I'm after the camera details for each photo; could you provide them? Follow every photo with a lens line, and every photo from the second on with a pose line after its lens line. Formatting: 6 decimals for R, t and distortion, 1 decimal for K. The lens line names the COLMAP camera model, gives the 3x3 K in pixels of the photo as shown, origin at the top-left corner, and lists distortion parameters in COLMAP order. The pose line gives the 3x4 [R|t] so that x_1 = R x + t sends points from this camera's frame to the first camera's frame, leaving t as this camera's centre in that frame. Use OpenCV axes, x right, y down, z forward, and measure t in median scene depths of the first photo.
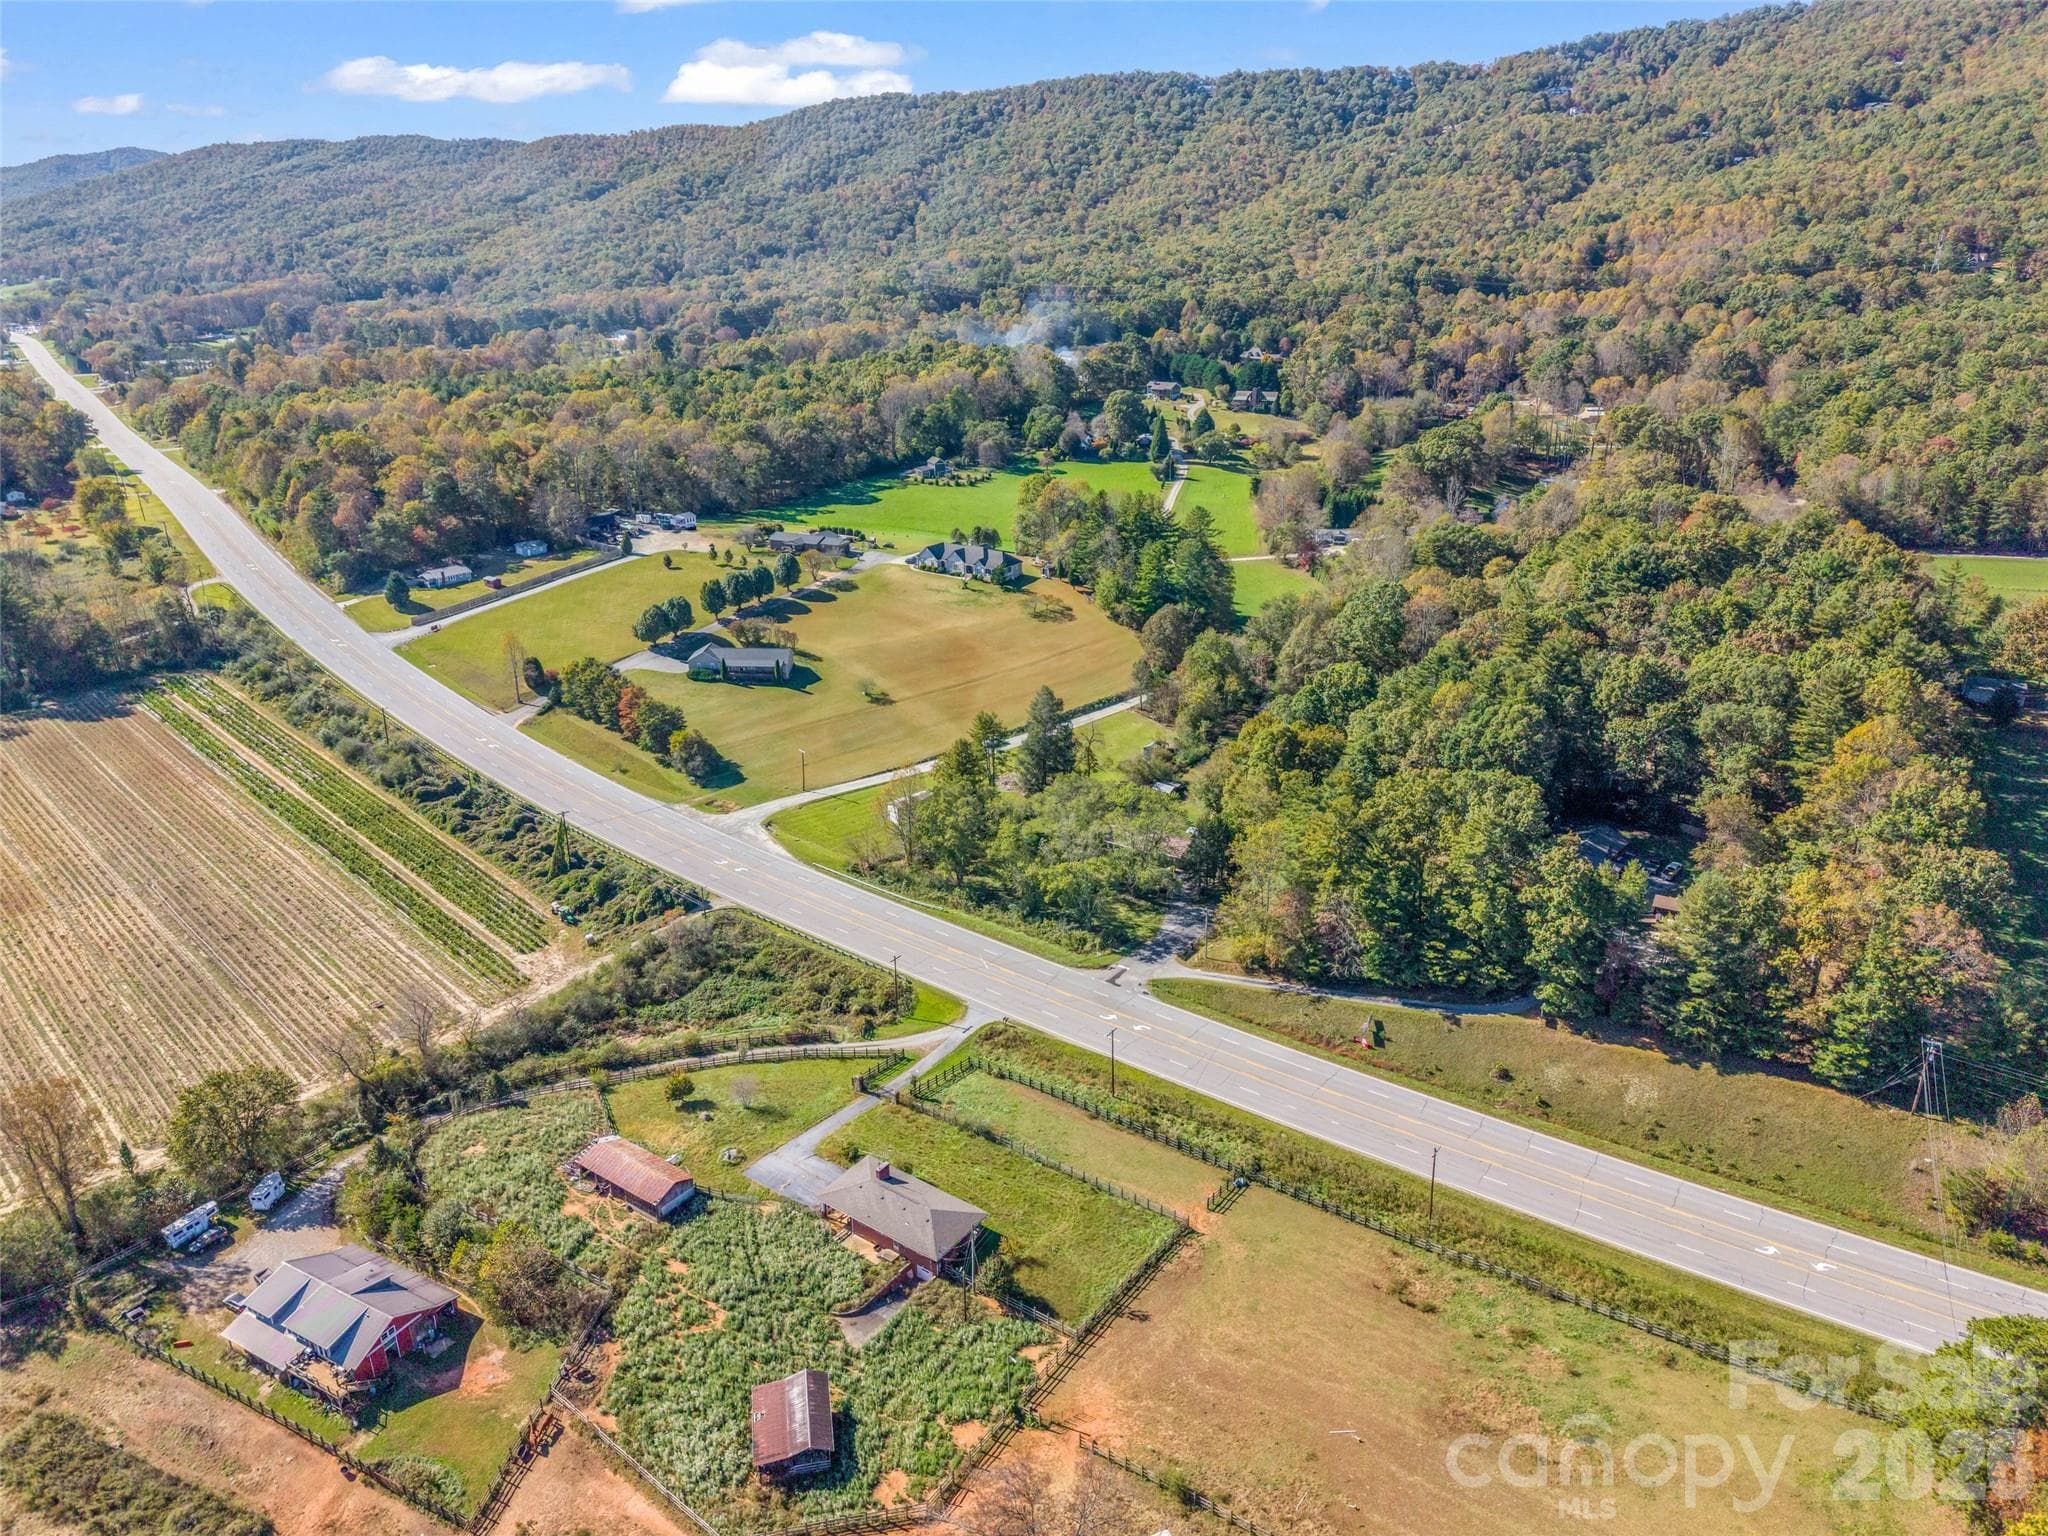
lens RADIAL K [[1388.0, 0, 1028.6], [0, 1388.0, 761.6], [0, 0, 1]] dist [0.026029, -0.025581]
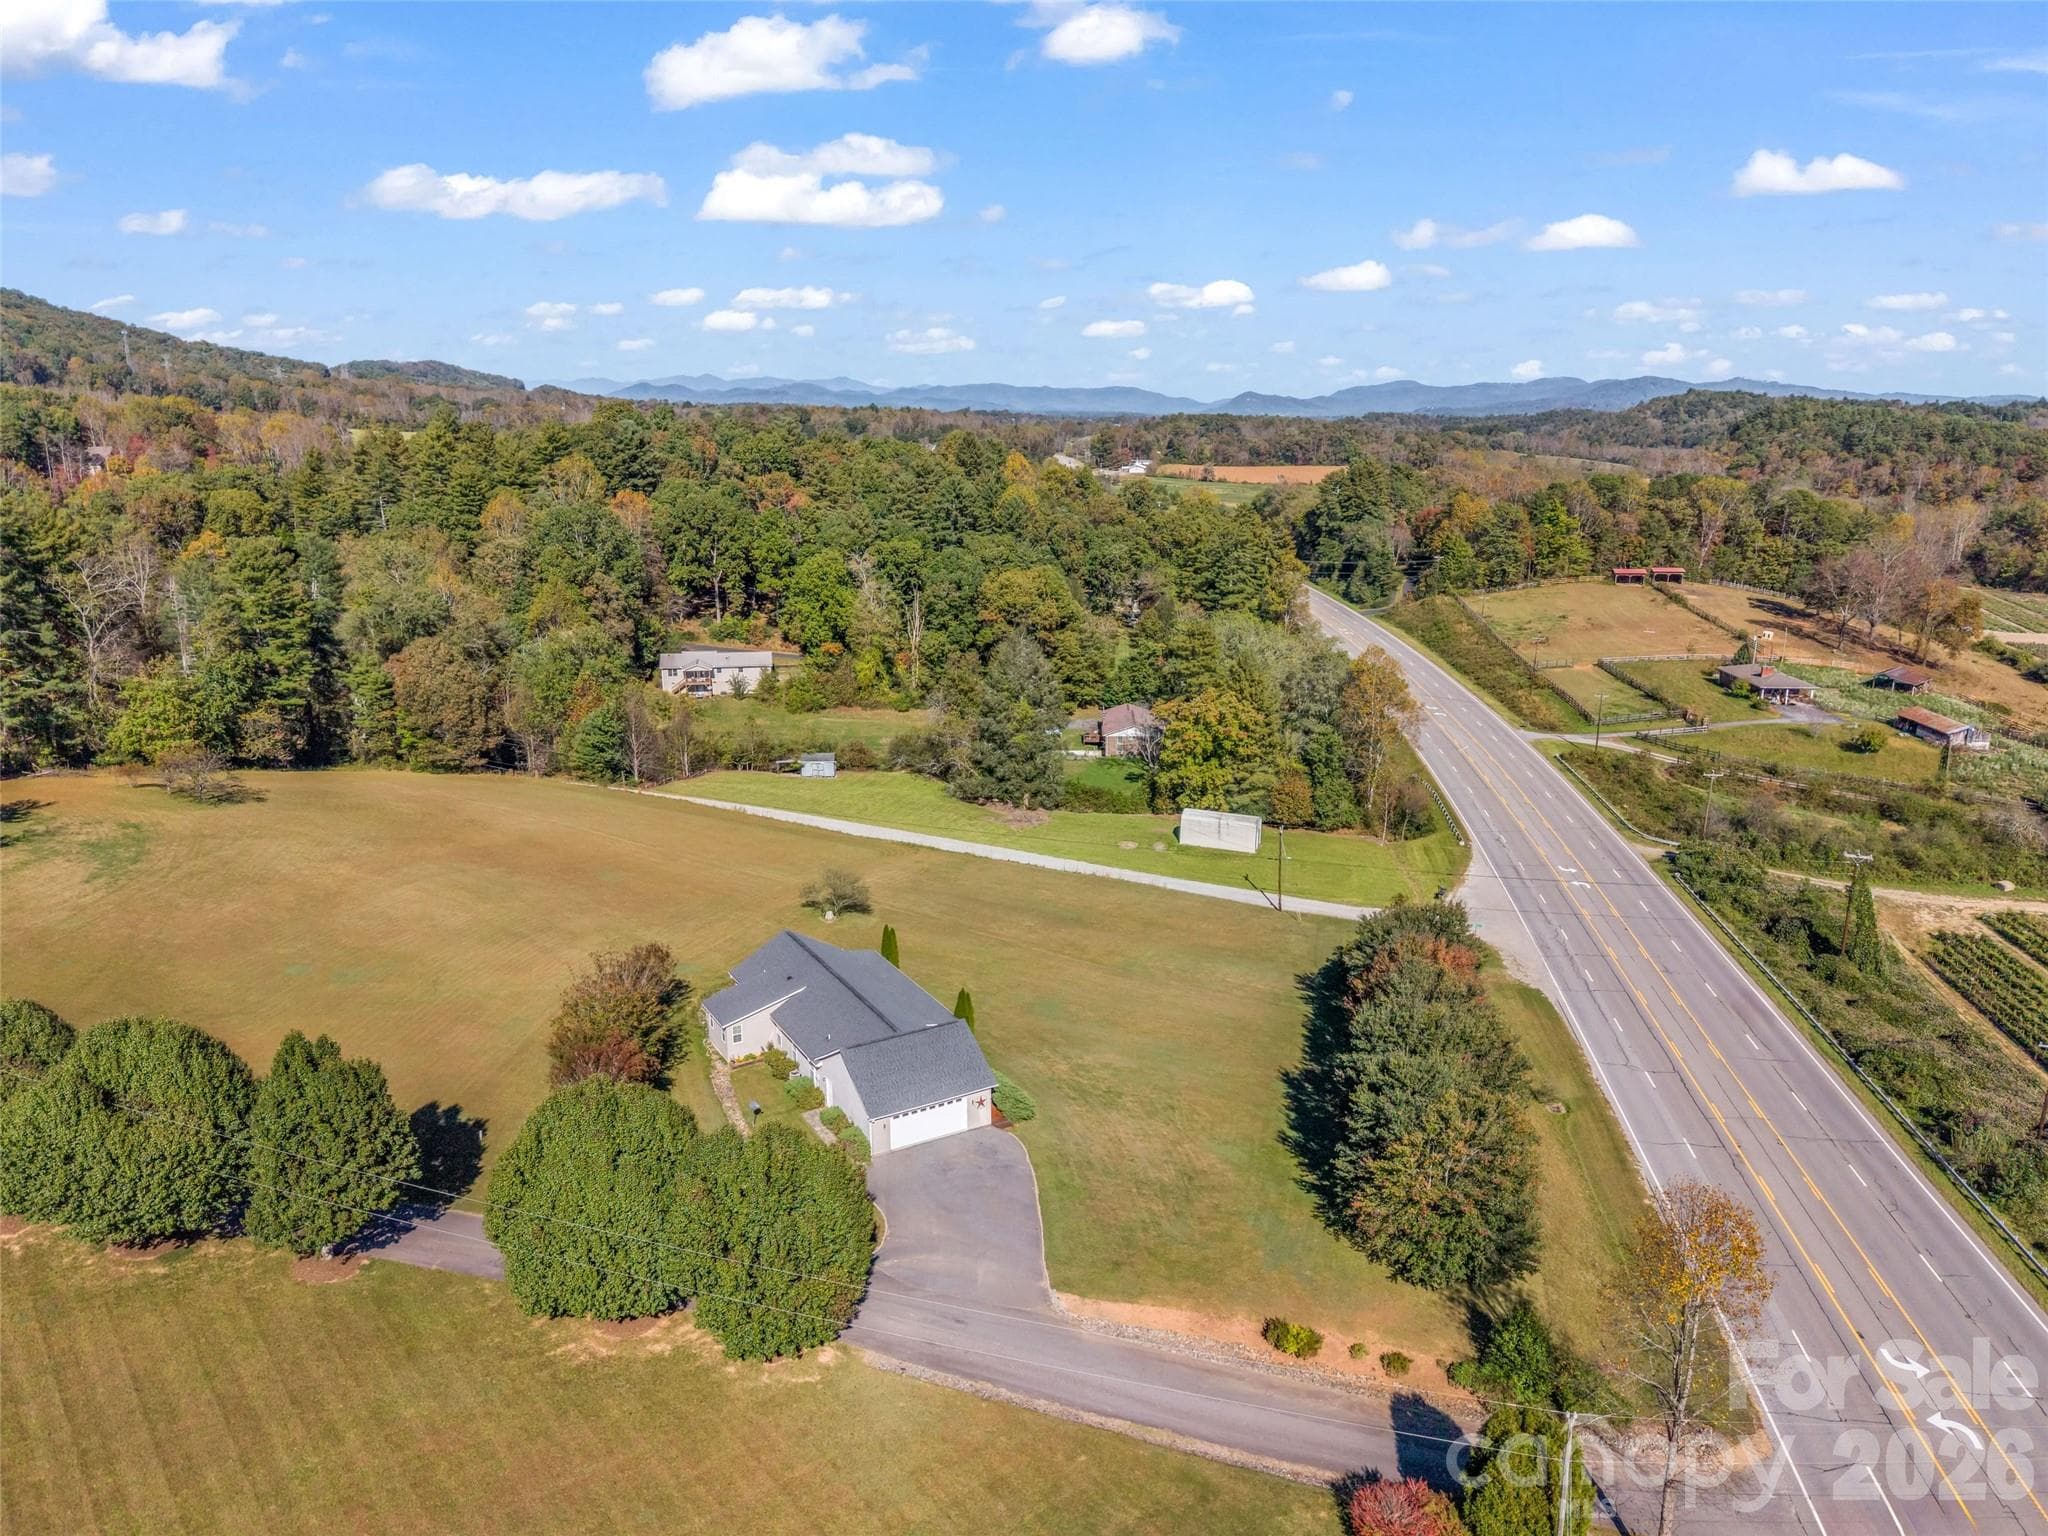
lens RADIAL K [[1392.2, 0, 1024.6], [0, 1392.2, 762.1], [0, 0, 1]] dist [0.006537, -0.004861]
pose [[-0.528491, -0.206917, 0.823336, -0.616525], [0.304153, 0.859310, 0.411190, -0.309632], [-0.792583, 0.467730, -0.391203, 1.501341]]
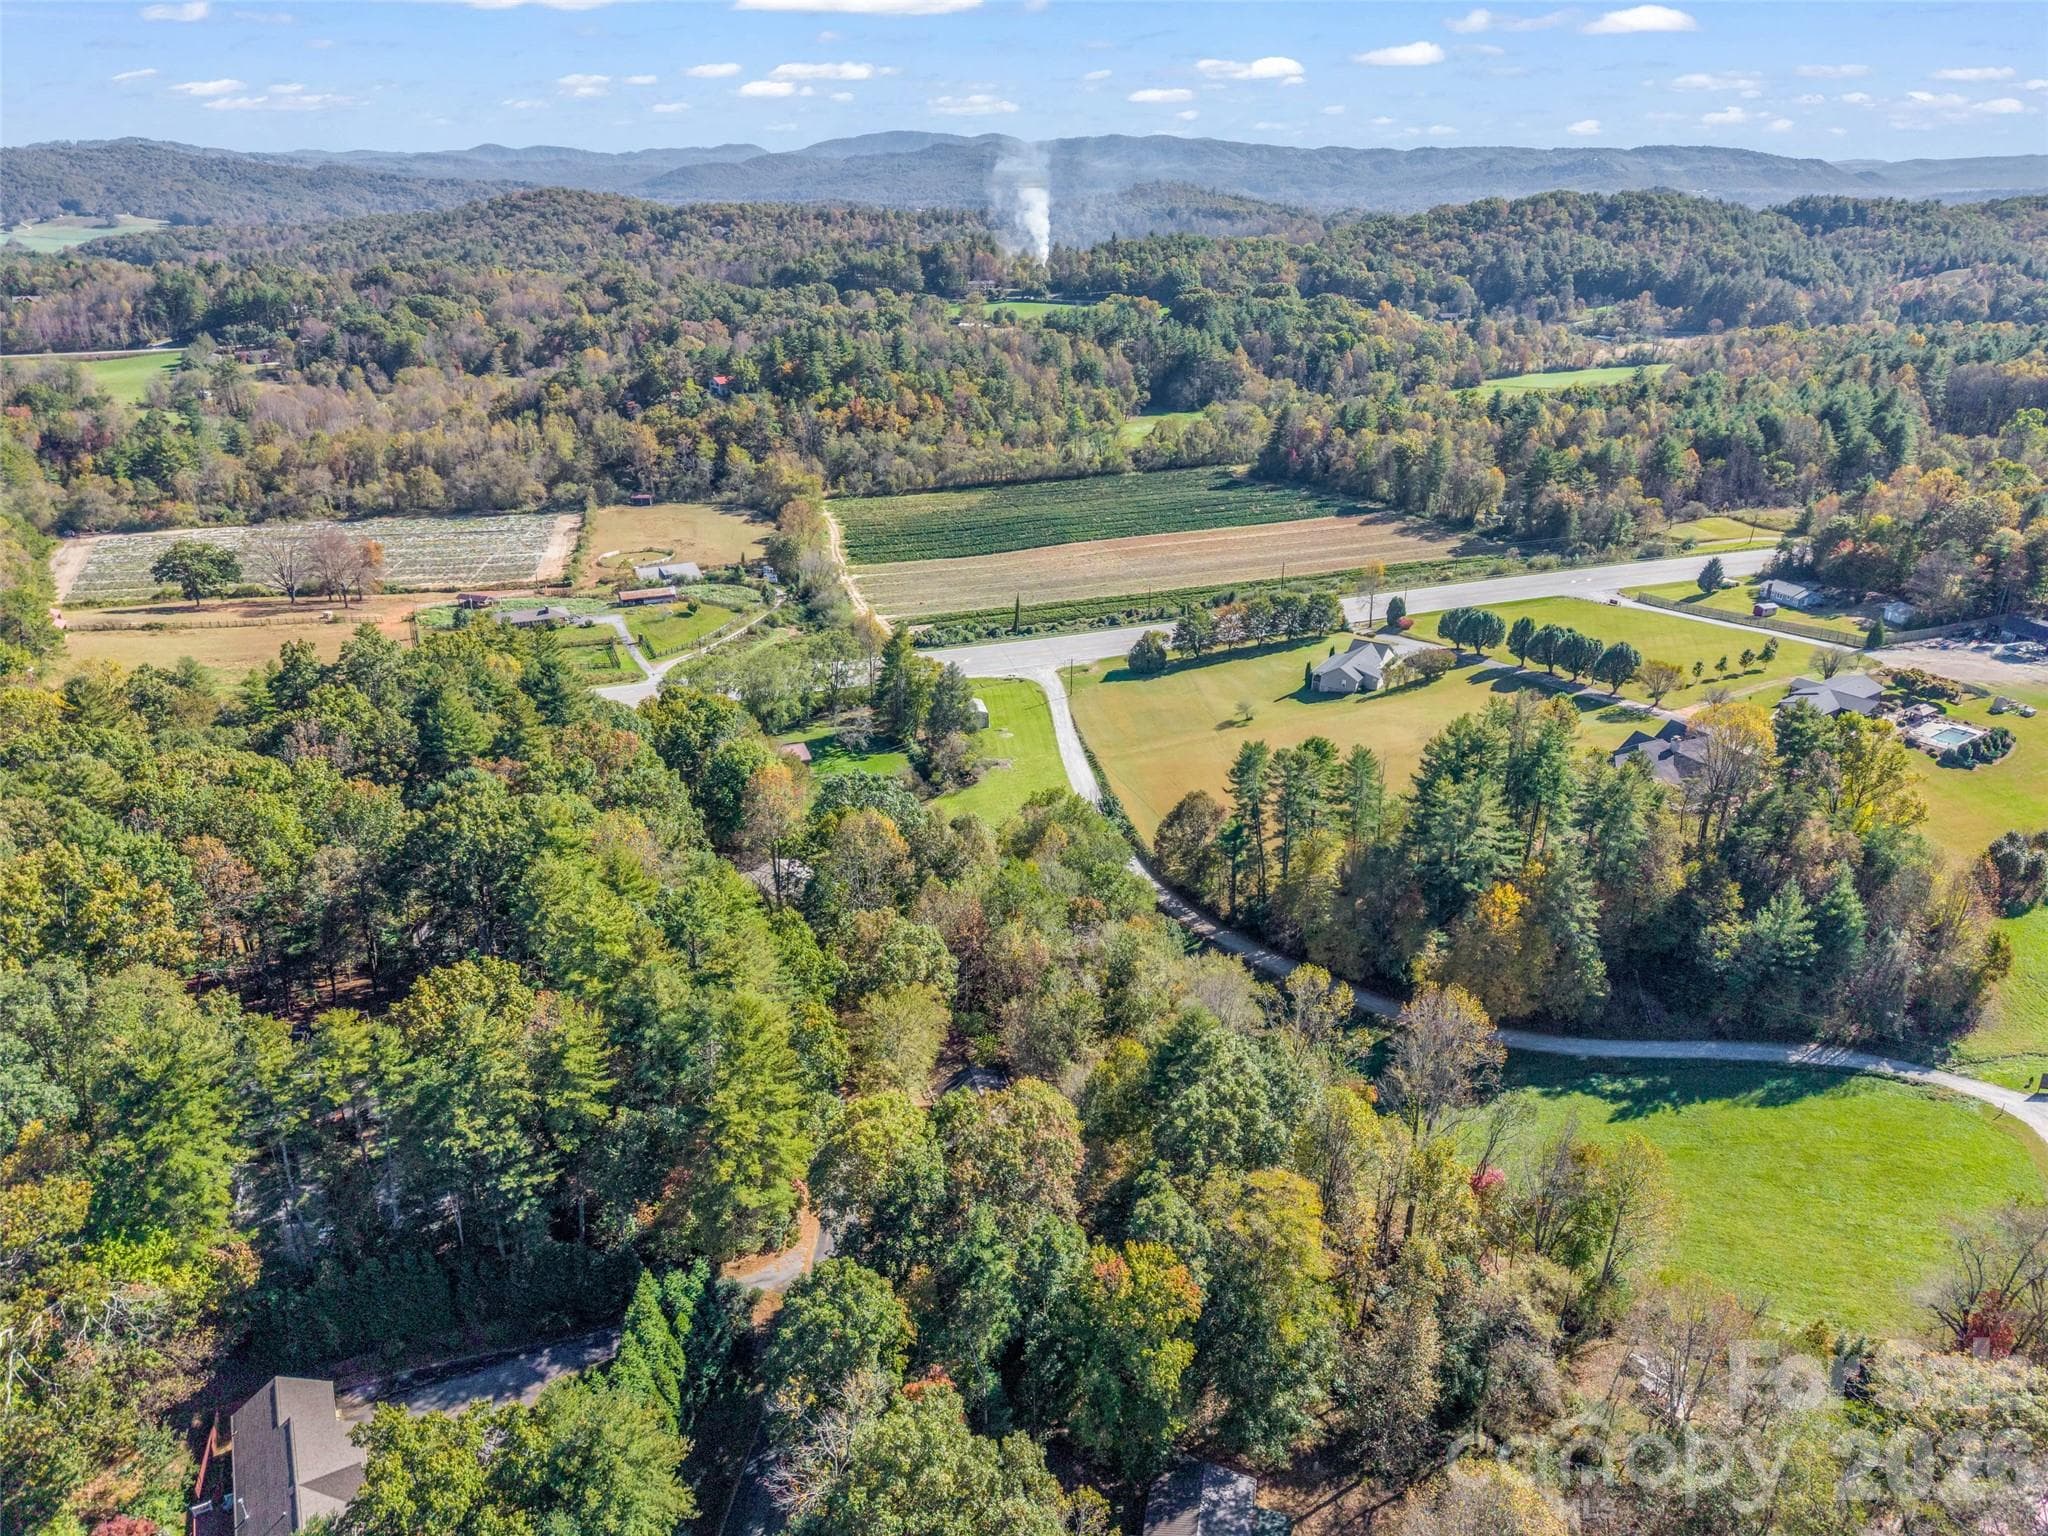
lens RADIAL K [[1382.3, 0, 1023.1], [0, 1382.3, 782.7], [0, 0, 1]] dist [0.014863, -0.009027]
pose [[-0.495693, 0.350374, -0.794687, 0.909410], [-0.314734, 0.780348, 0.540370, -0.609889], [0.809464, 0.517972, -0.276538, 1.582874]]
